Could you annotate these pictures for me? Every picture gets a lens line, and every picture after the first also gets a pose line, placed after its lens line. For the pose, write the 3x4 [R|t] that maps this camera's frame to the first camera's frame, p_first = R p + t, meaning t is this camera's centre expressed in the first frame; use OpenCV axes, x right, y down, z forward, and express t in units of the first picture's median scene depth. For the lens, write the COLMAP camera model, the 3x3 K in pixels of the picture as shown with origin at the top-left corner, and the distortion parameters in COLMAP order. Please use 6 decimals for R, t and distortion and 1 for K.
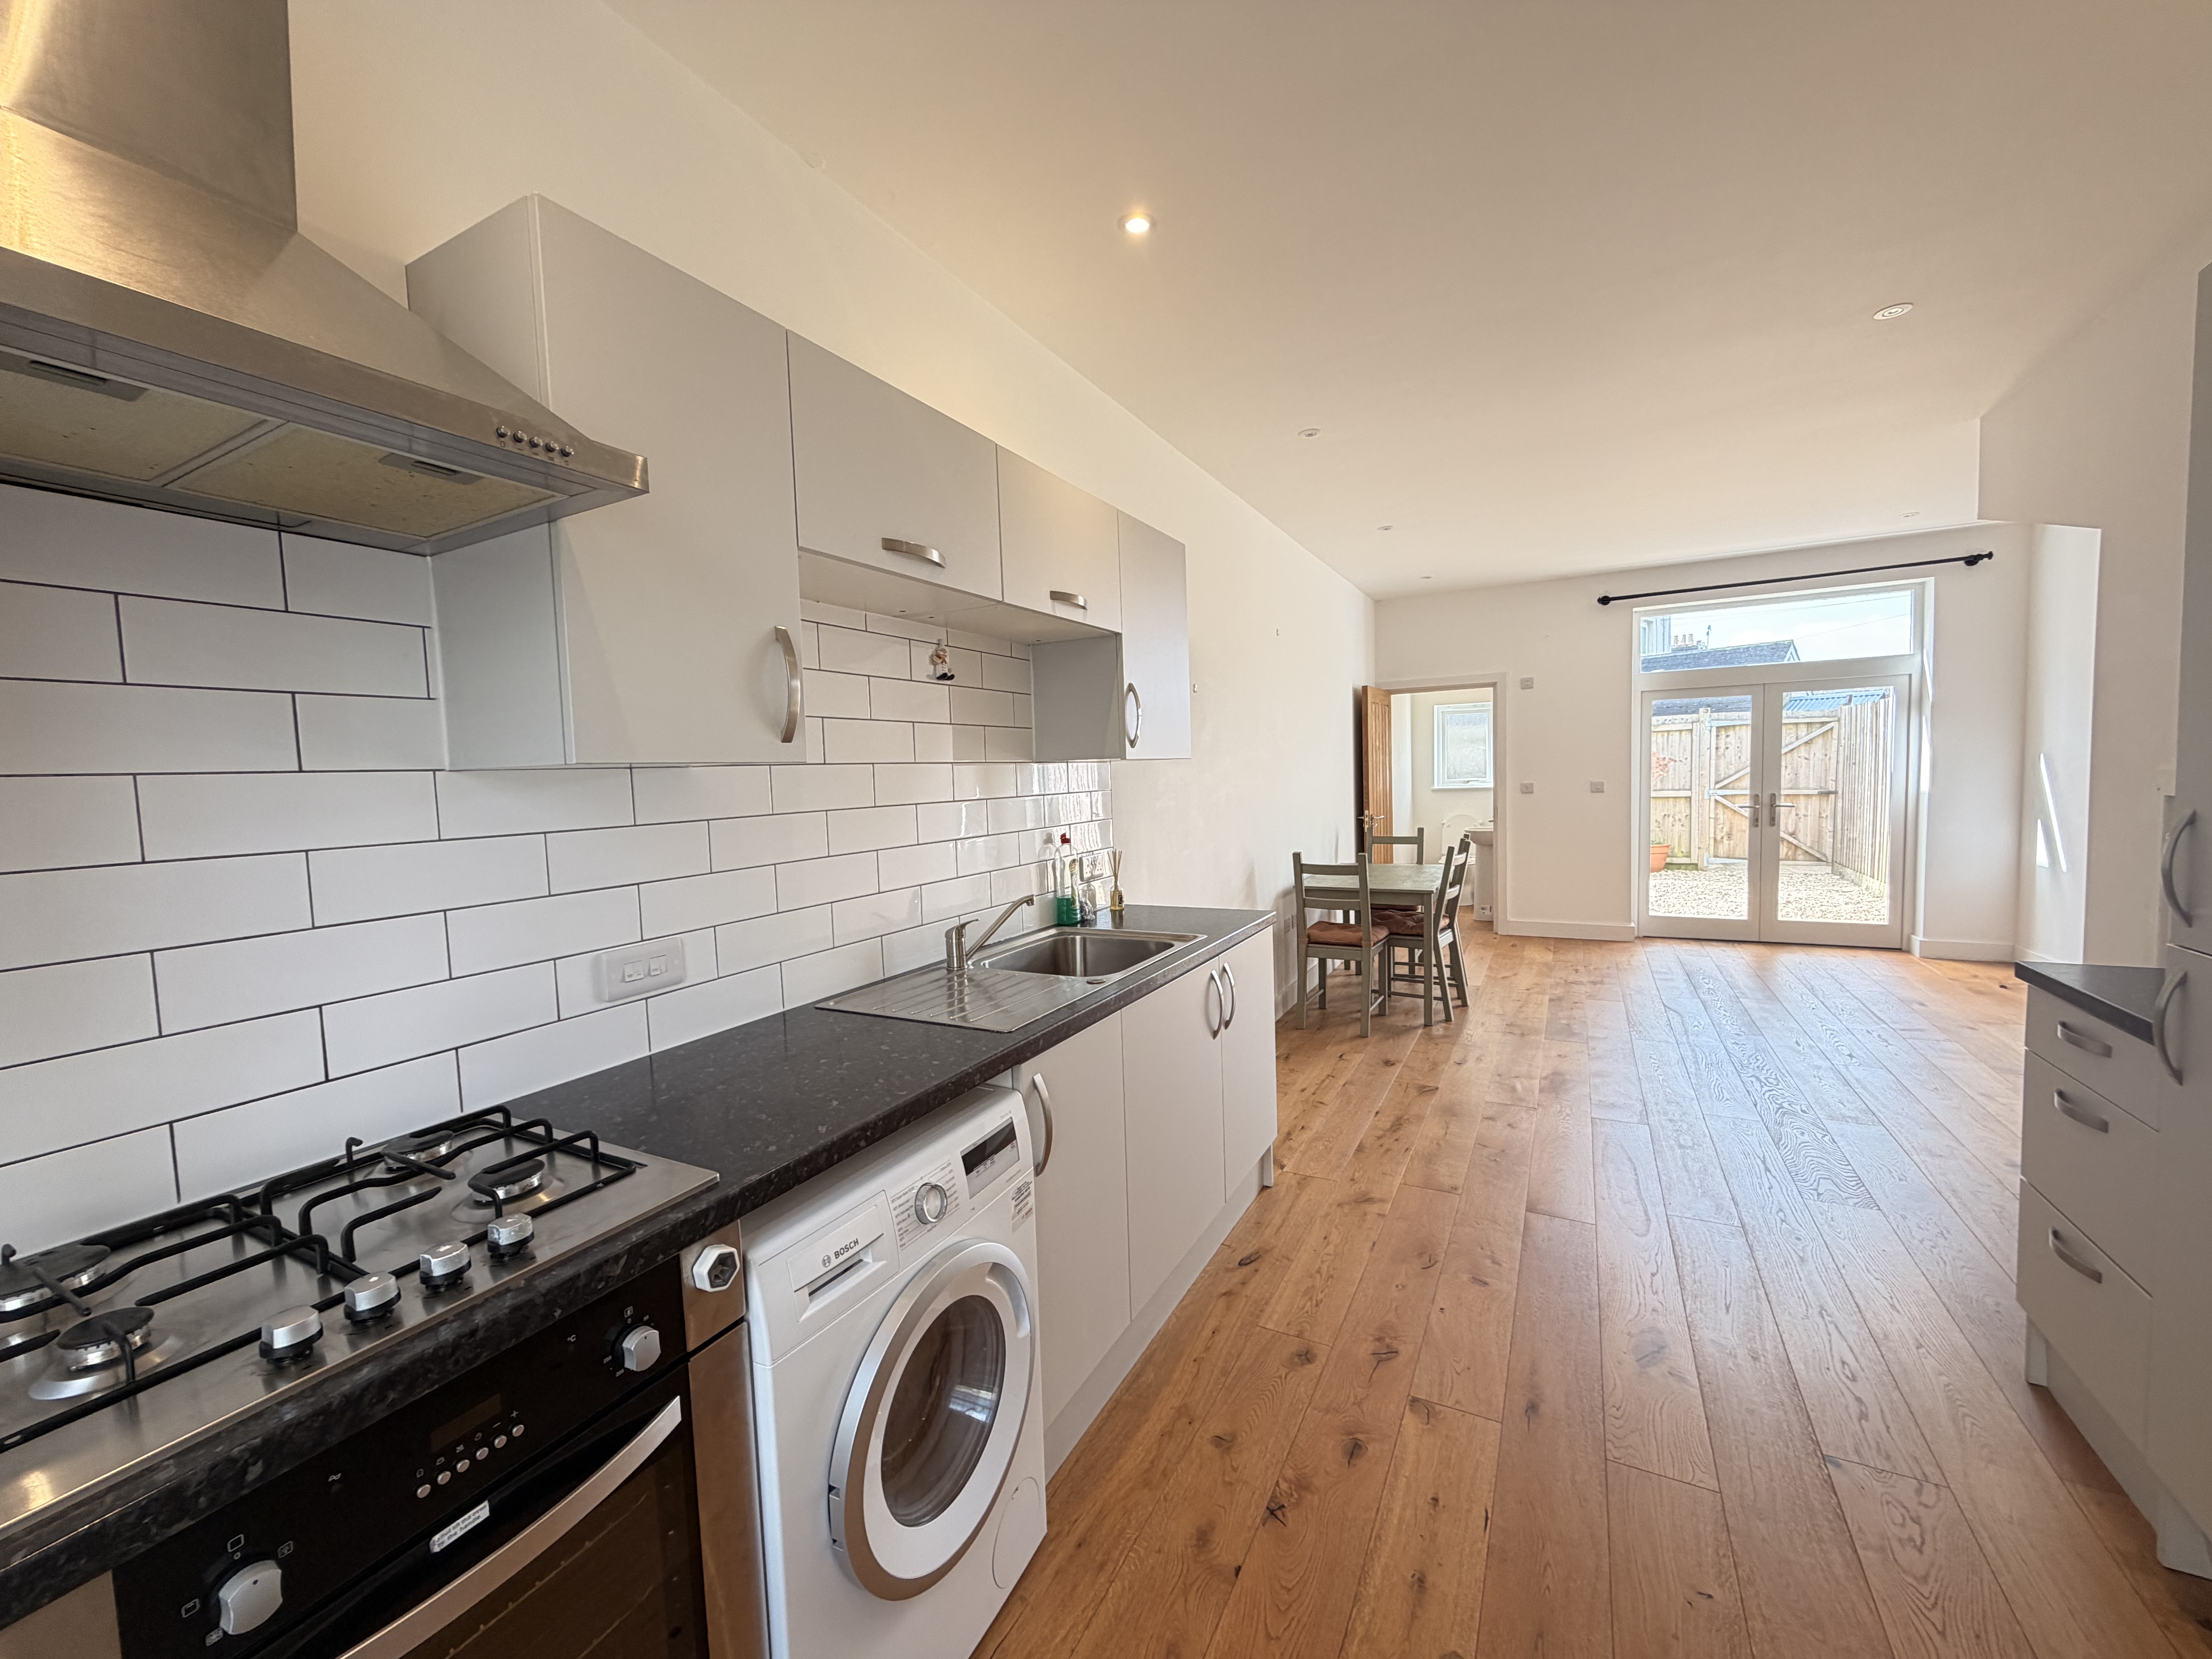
lens RADIAL K [[888.0, 0, 1099.8], [0, 888.0, 832.1], [0, 0, 1]] dist [0.000850, -0.000536]
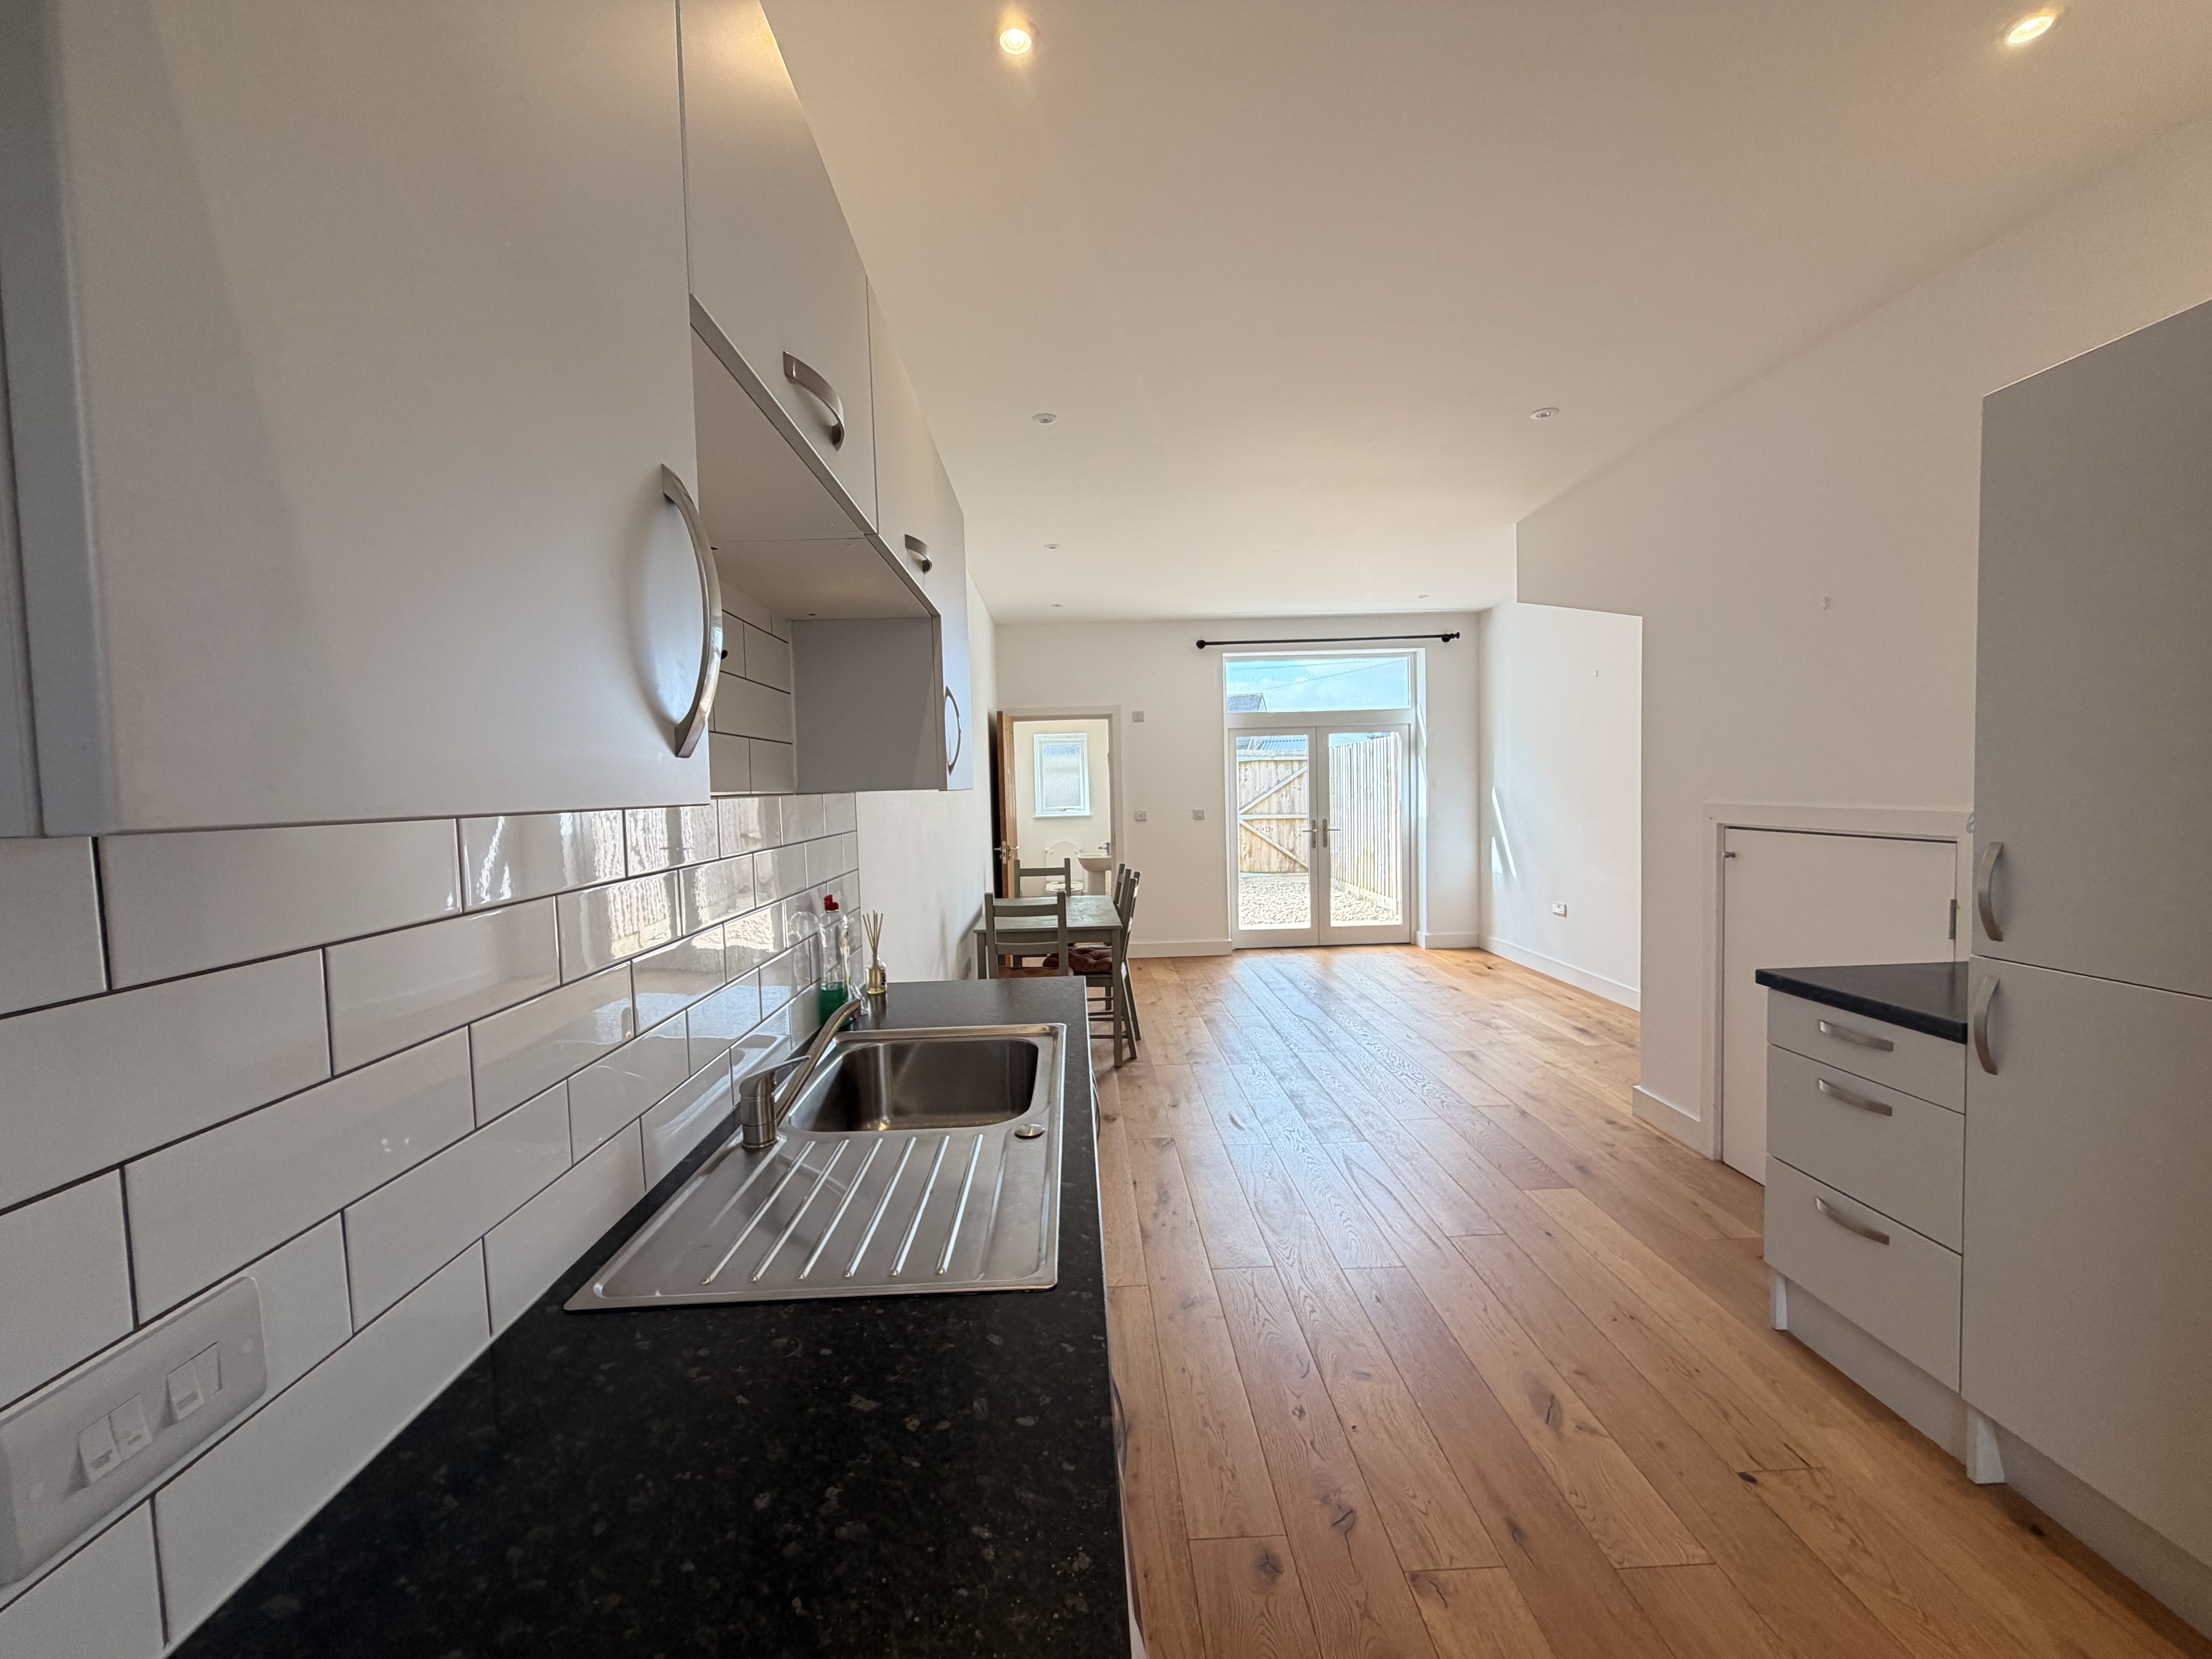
lens RADIAL K [[888.0, 0, 1107.7], [0, 888.0, 831.4], [0, 0, 1]] dist [0.000850, -0.000536]
pose [[0.863576, -0.016988, 0.503932, -0.091146], [0.032145, 0.999254, -0.021401, -0.011896], [-0.503192, 0.034680, 0.863478, 0.129551]]
